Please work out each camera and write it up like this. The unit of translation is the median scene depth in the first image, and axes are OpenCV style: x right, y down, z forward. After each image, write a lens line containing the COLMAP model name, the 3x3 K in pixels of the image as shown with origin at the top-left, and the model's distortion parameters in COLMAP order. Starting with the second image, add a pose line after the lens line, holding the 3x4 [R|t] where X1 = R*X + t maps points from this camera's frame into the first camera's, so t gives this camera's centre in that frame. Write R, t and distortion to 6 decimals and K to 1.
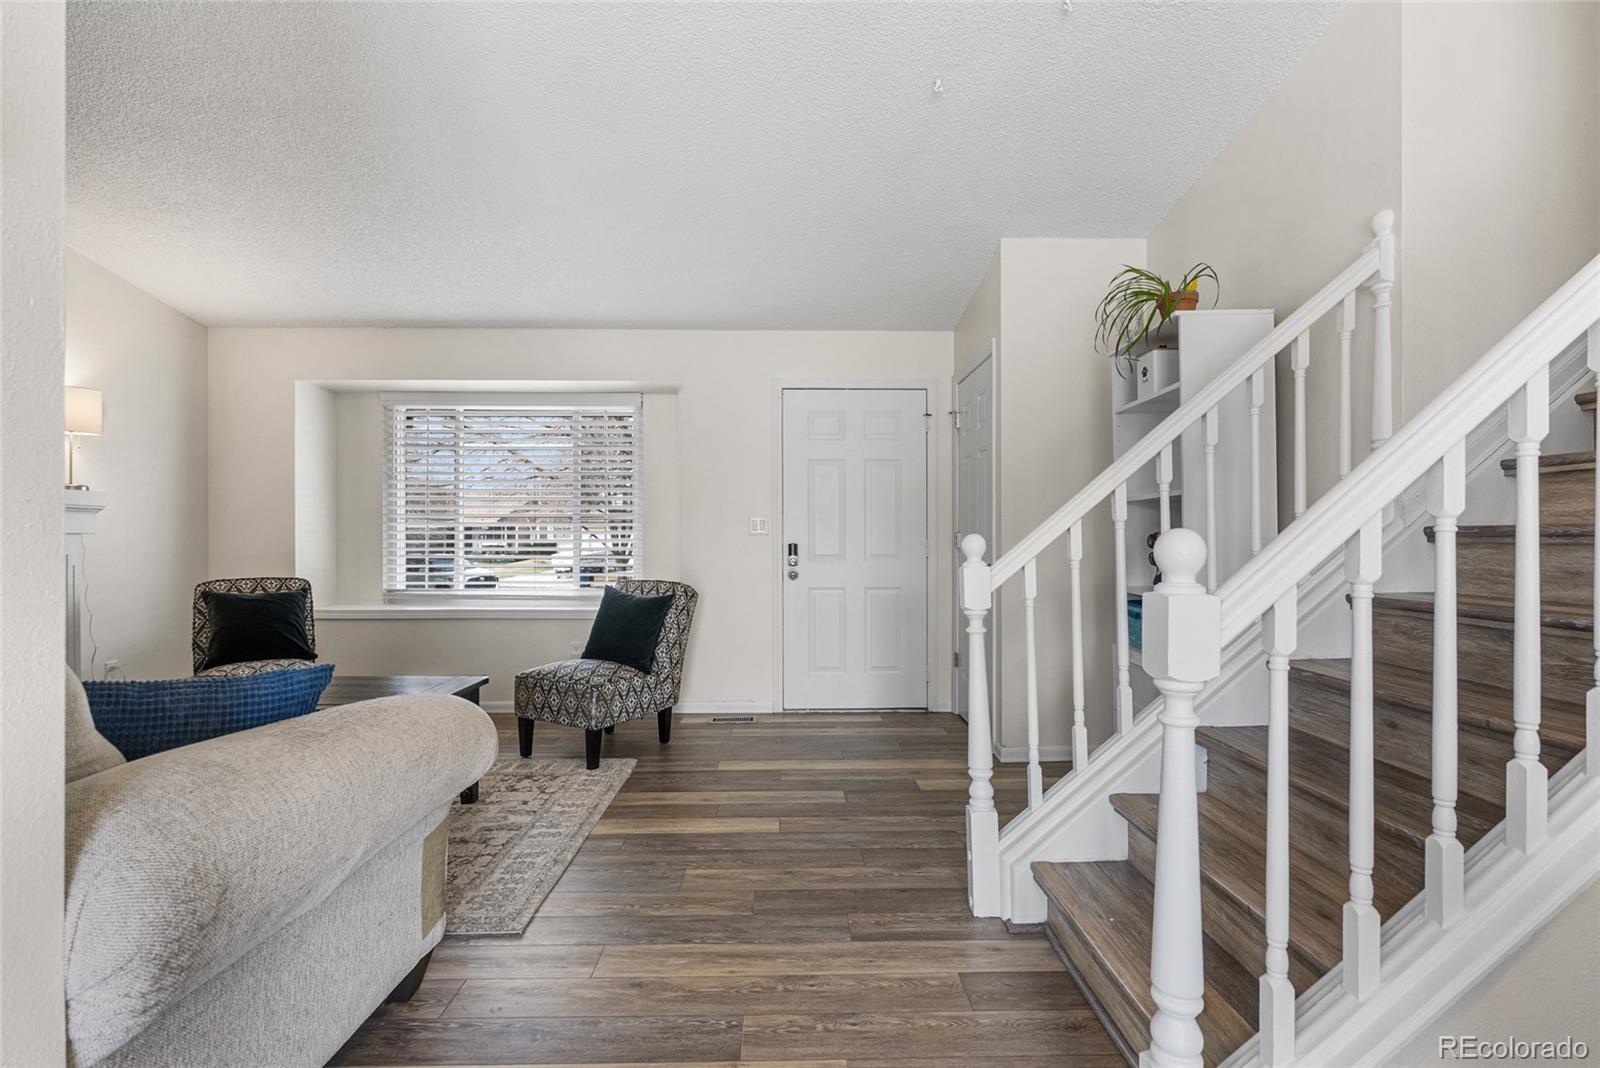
lens RADIAL K [[749.7, 0, 795.0], [0, 749.7, 532.3], [0, 0, 1]] dist [-0.000419, -0.000724]
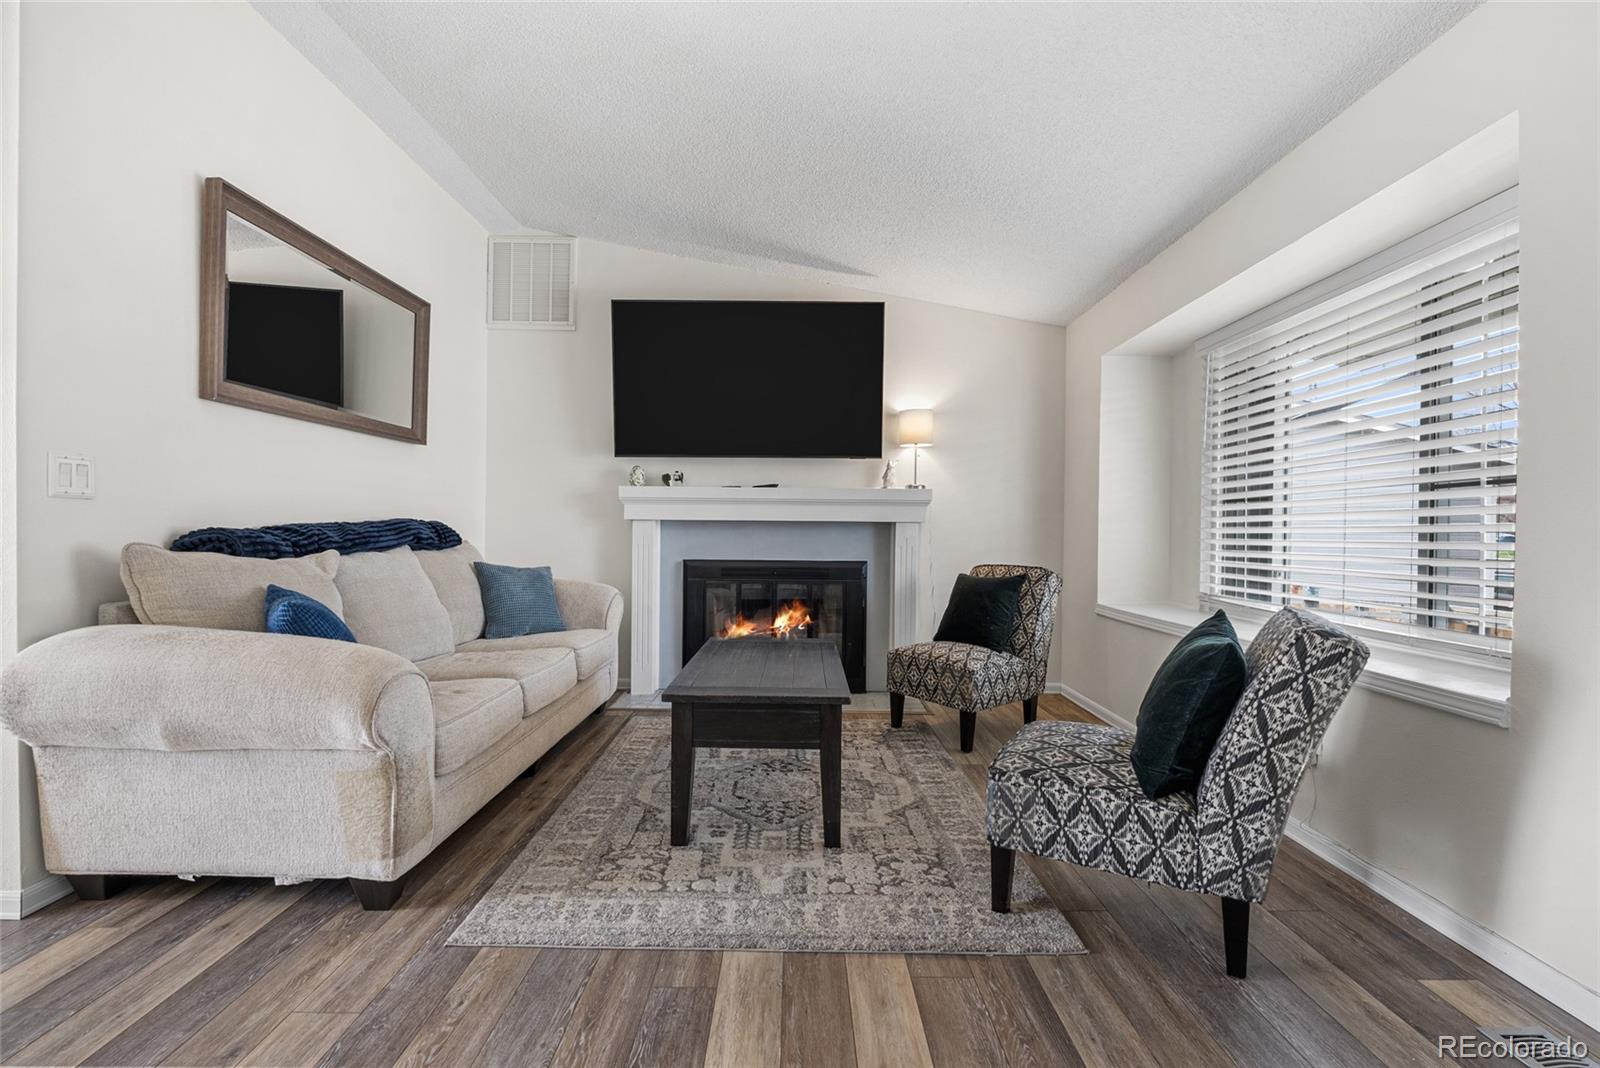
lens RADIAL K [[709.8, 0, 800.8], [0, 709.8, 540.5], [0, 0, 1]] dist [-0.006623, 0.000297]
pose [[-0.007707, 0.013947, -0.999873, 0.280386], [-0.003344, 0.999897, 0.013974, 0.017896], [0.999965, 0.003452, -0.007660, 0.837014]]
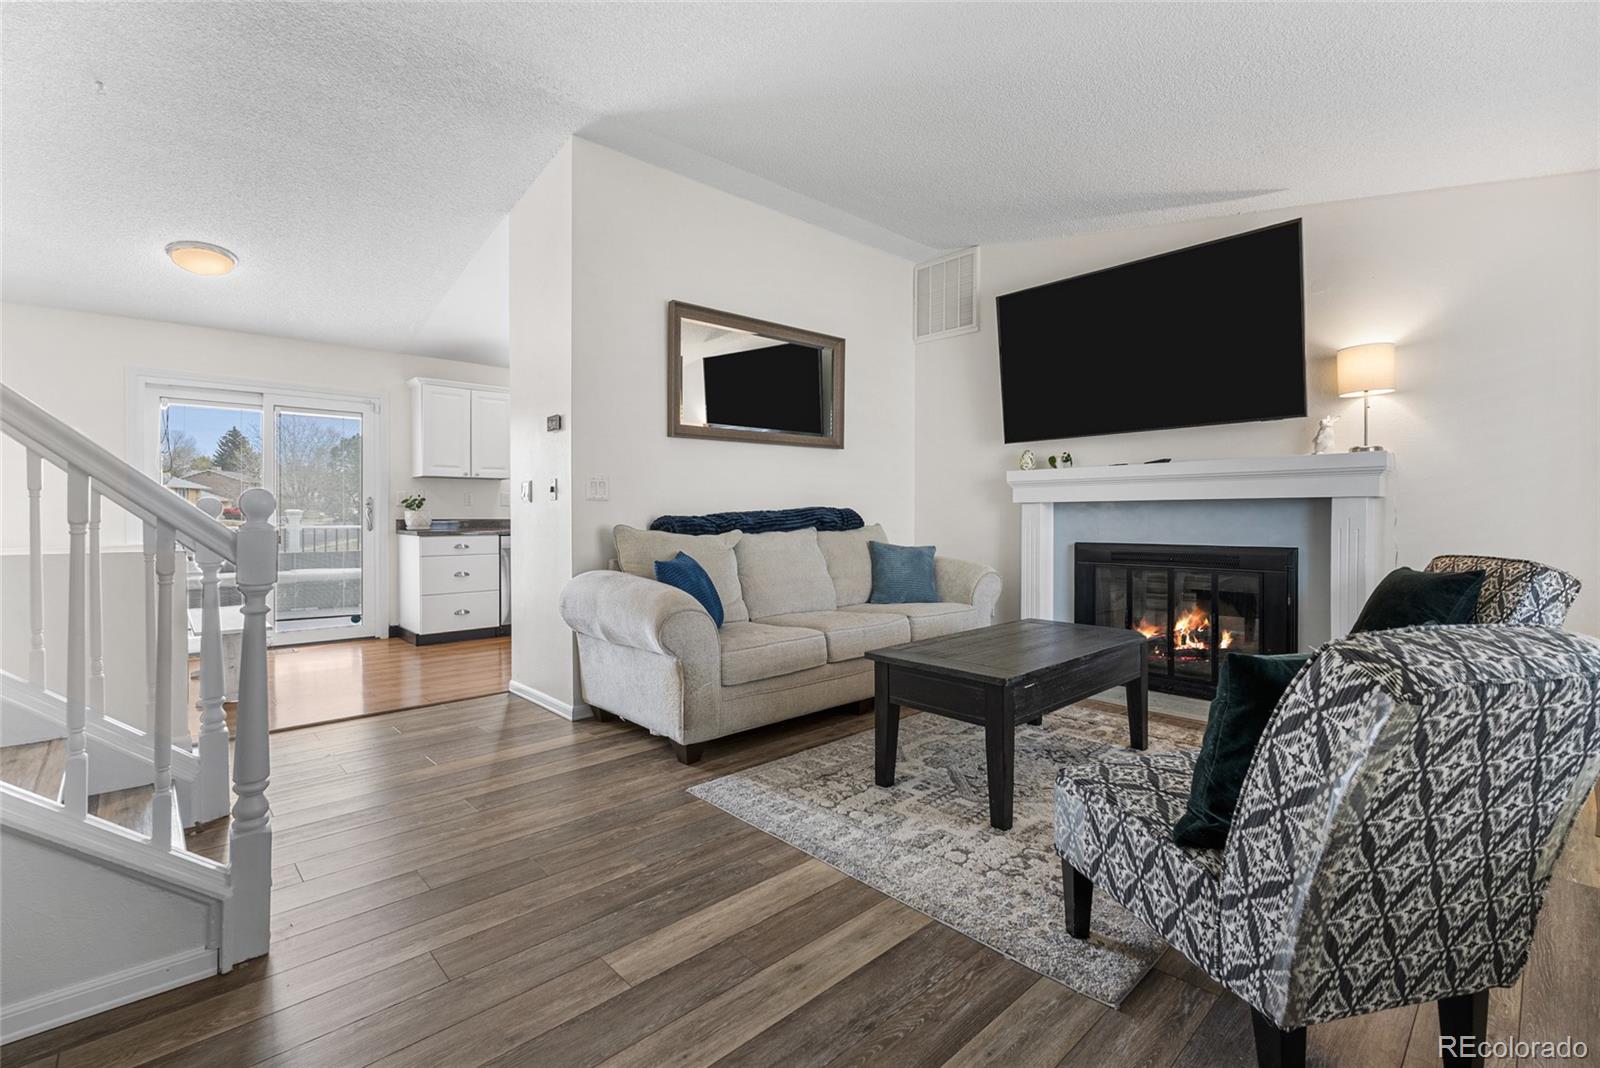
lens RADIAL K [[709.8, 0, 802.2], [0, 709.8, 521.9], [0, 0, 1]] dist [-0.006623, 0.000297]
pose [[-0.738154, 0.011483, -0.674534, 0.200181], [0.010248, 0.999931, 0.005808, 0.022580], [0.674554, -0.002625, -0.738220, 1.222196]]
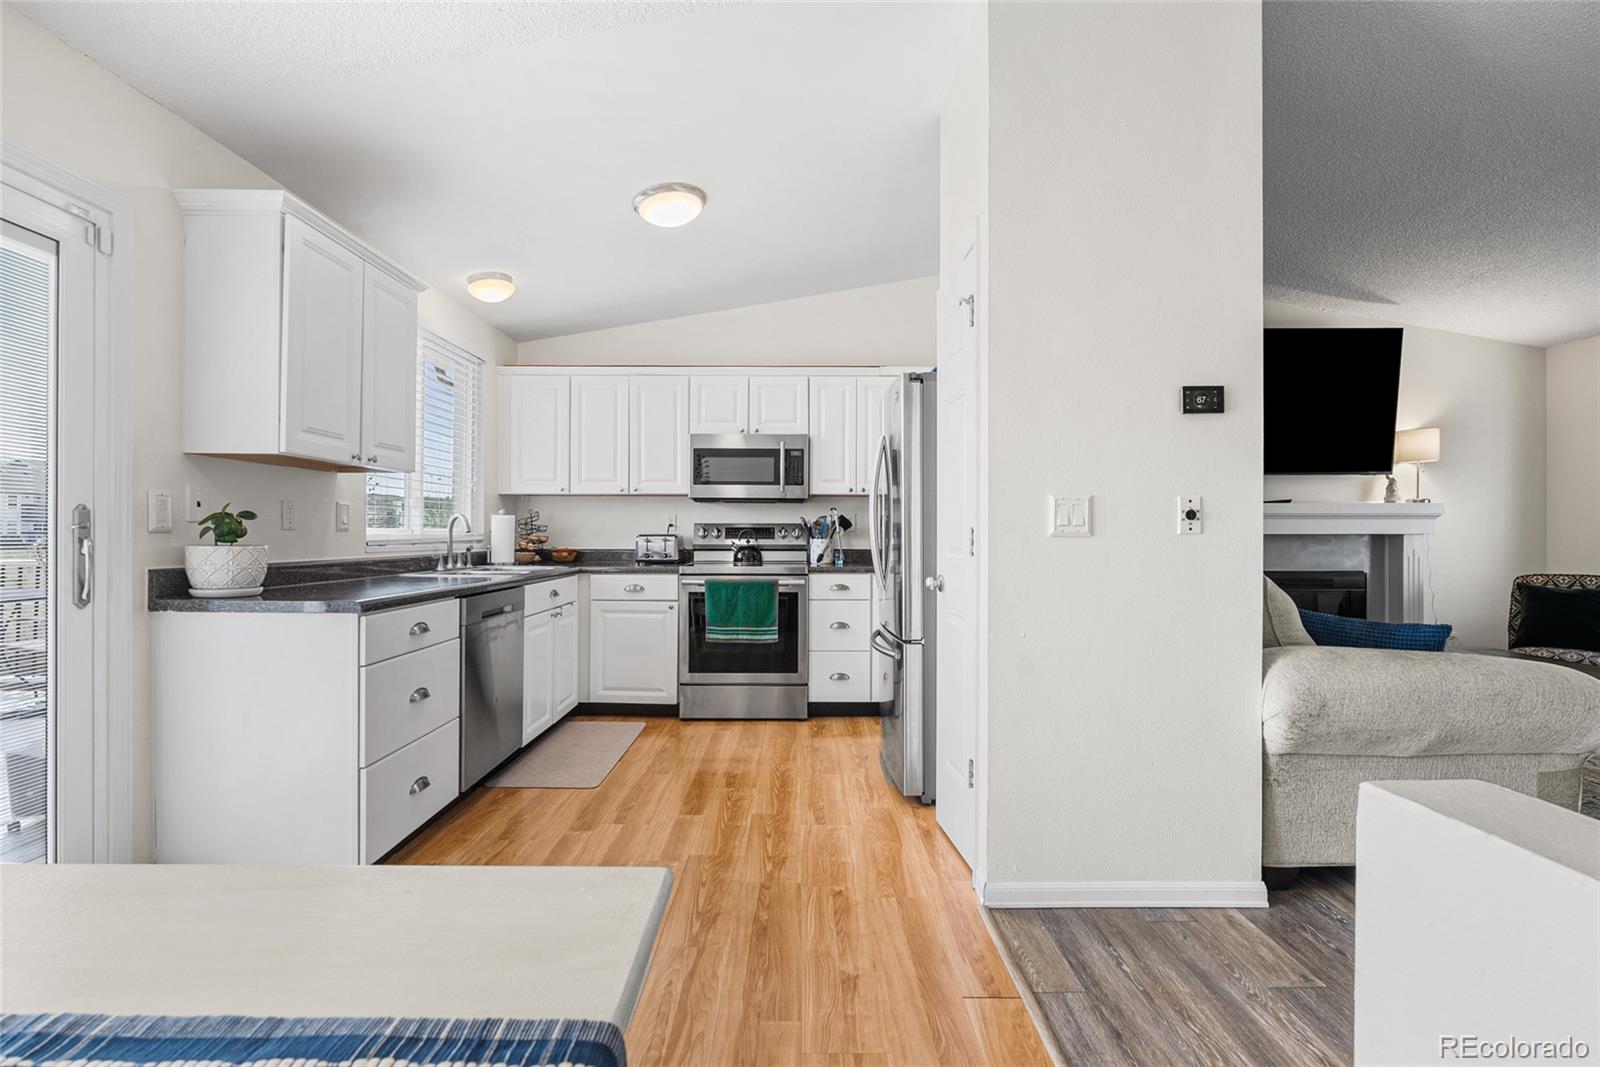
lens RADIAL K [[709.8, 0, 797.2], [0, 709.8, 531.1], [0, 0, 1]] dist [-0.006623, 0.000297]
pose [[-0.008921, -0.001524, -0.999959, 0.362464], [0.007830, 0.999968, -0.001594, -0.011028], [0.999930, -0.007844, -0.008909, -0.142114]]
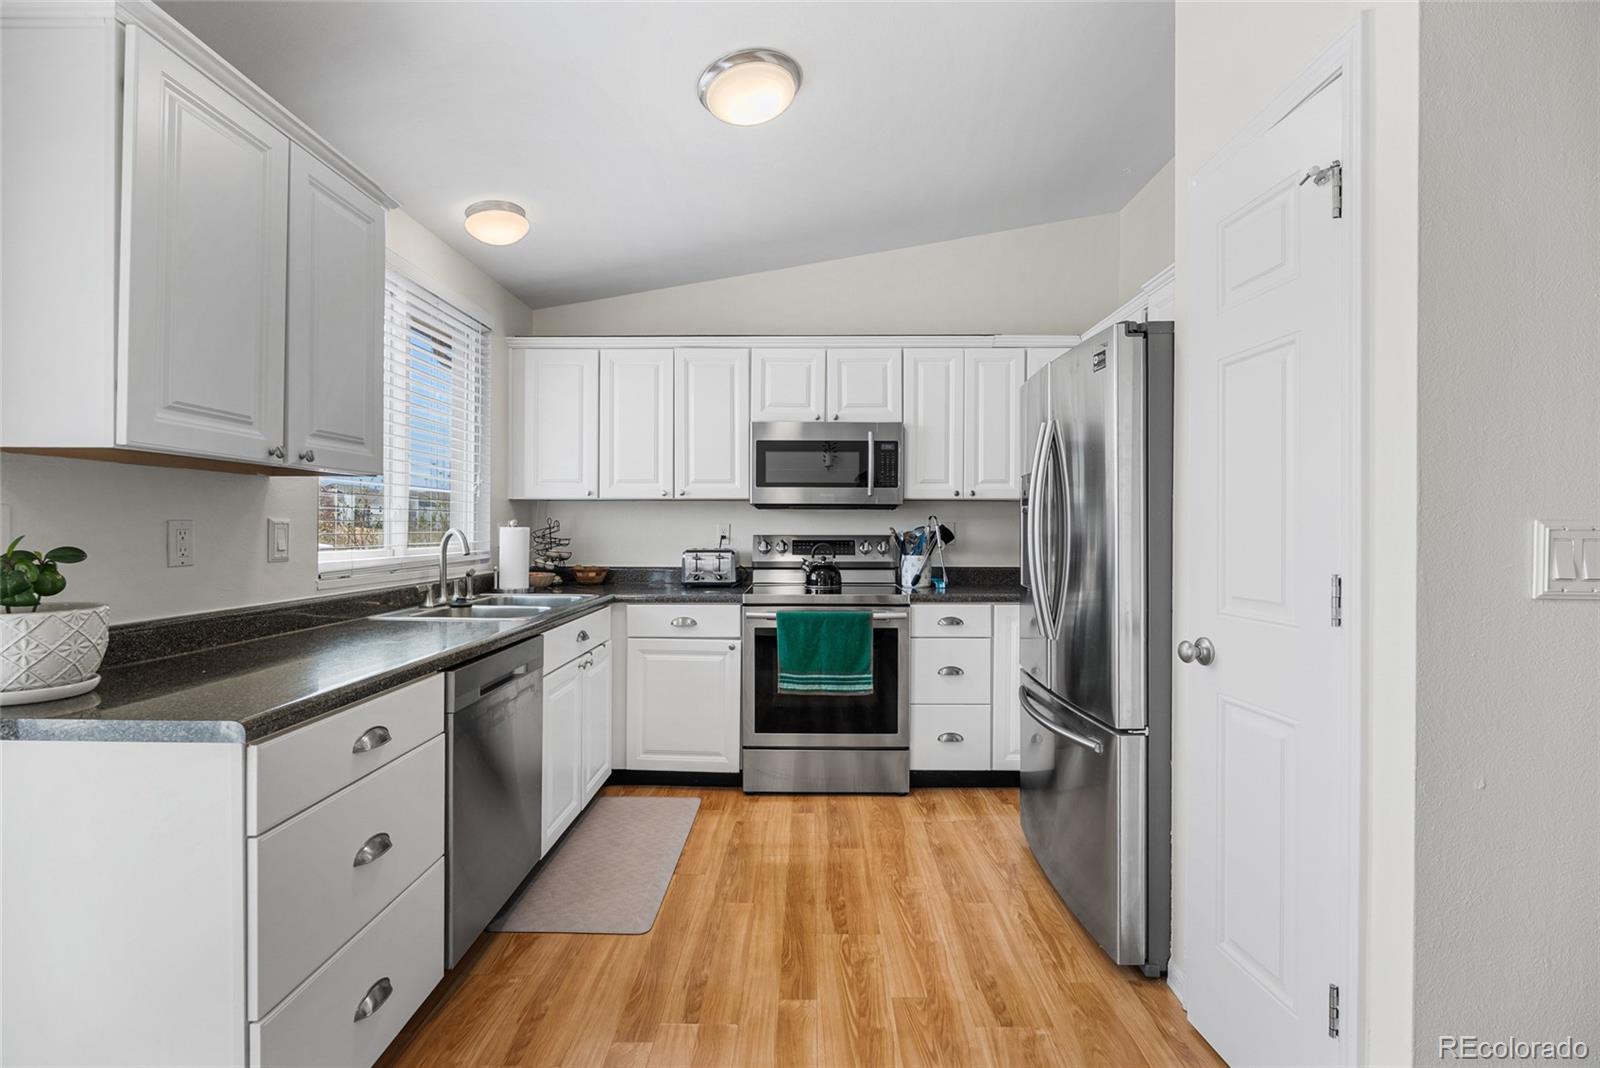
lens RADIAL K [[709.8, 0, 798.3], [0, 709.8, 529.9], [0, 0, 1]] dist [-0.006623, 0.000297]
pose [[-0.026108, 0.003996, -0.999651, 0.087982], [0.008479, 0.999957, 0.003776, -0.040722], [0.999623, -0.008378, -0.026141, -0.253454]]
